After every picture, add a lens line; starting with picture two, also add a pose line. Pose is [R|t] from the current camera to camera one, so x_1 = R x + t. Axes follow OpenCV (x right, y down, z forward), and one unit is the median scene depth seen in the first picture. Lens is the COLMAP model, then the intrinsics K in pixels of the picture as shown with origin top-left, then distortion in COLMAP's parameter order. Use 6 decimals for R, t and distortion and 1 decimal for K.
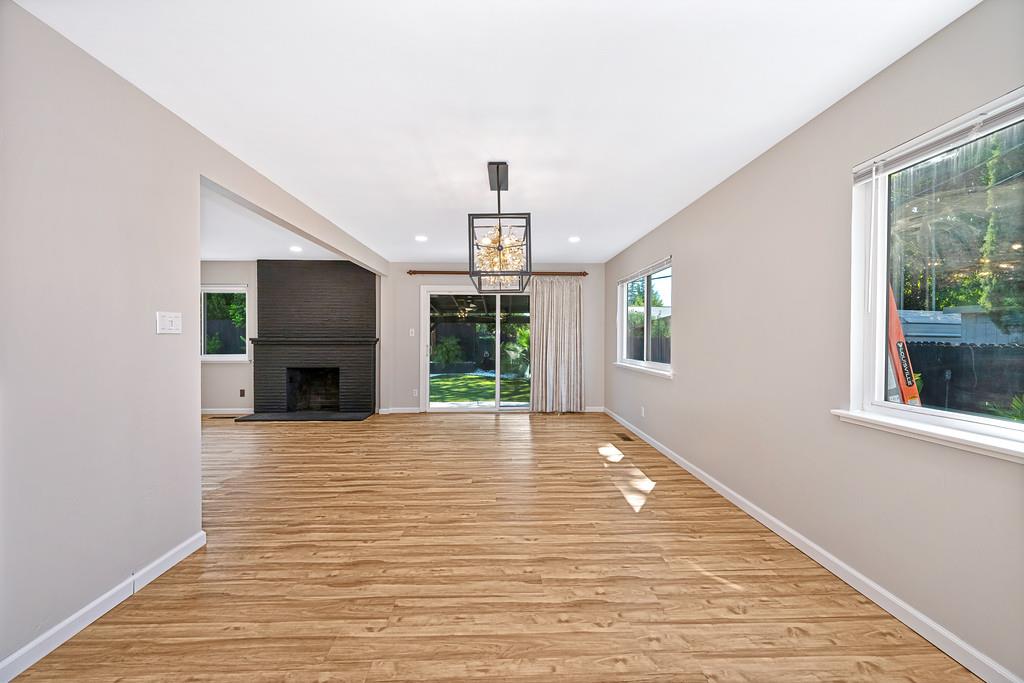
lens RADIAL K [[403.5, 0, 513.6], [0, 403.5, 339.4], [0, 0, 1]] dist [-0.000288, -0.000202]
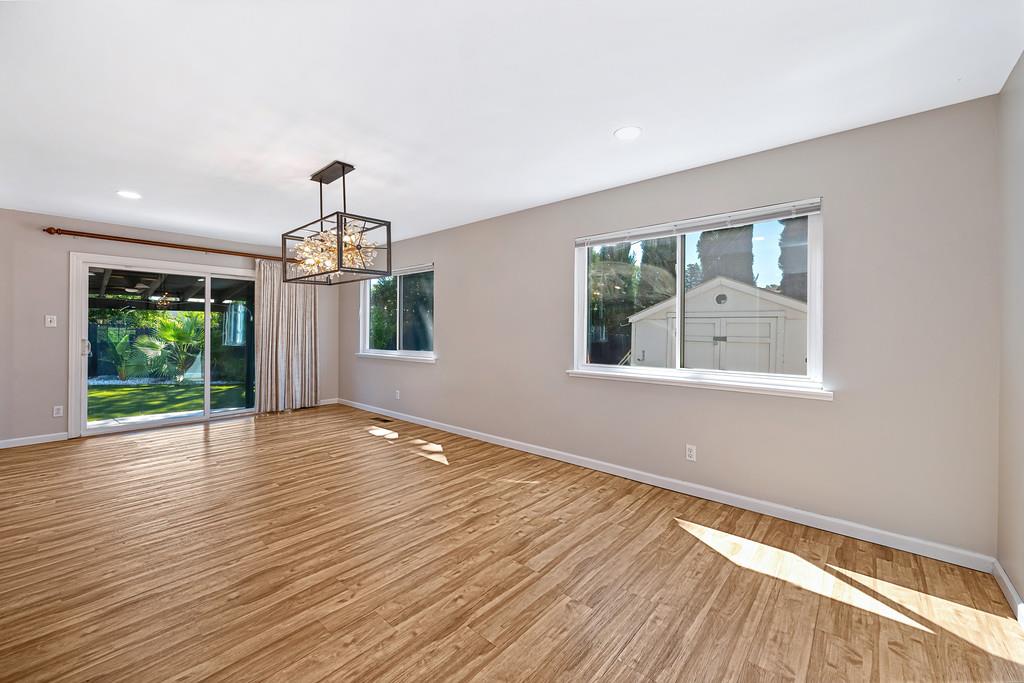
lens RADIAL K [[403.5, 0, 518.3], [0, 403.5, 330.3], [0, 0, 1]] dist [-0.000288, -0.000202]
pose [[0.678182, 0.001343, 0.734893, -0.496322], [0.000556, 0.999997, -0.002340, -0.000285], [-0.734894, 0.001996, 0.678179, -0.045127]]
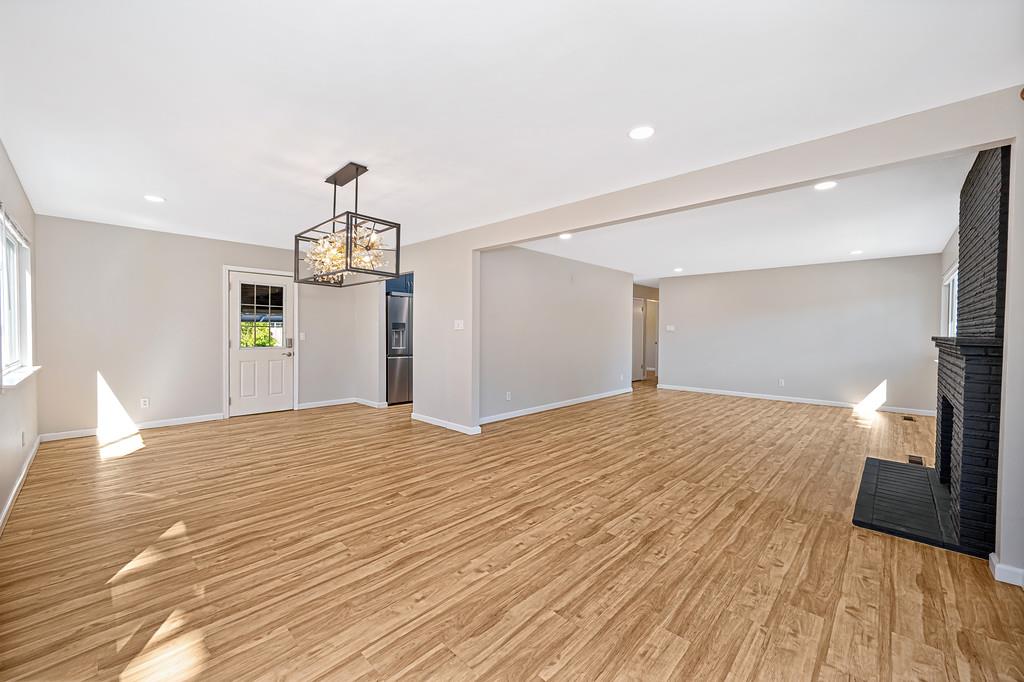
lens RADIAL K [[403.5, 0, 505.1], [0, 403.5, 337.3], [0, 0, 1]] dist [-0.000288, -0.000202]
pose [[-0.725119, 0.001517, -0.688622, 0.401473], [-0.012174, 0.999813, 0.015022, -0.003991], [0.688516, 0.019275, -0.724965, 2.150194]]
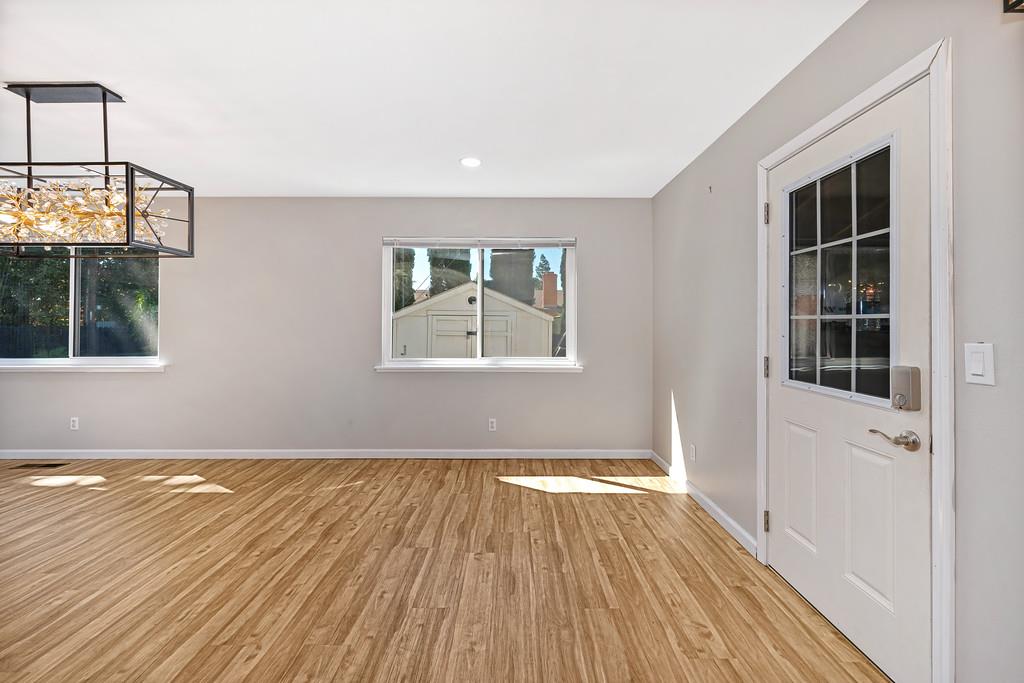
lens RADIAL K [[403.5, 0, 513.0], [0, 403.5, 324.5], [0, 0, 1]] dist [-0.000288, -0.000202]
pose [[0.030518, 0.004889, 0.999522, -0.733194], [0.006072, 0.999969, -0.005076, -0.001861], [-0.999516, 0.006224, 0.030488, 0.236292]]
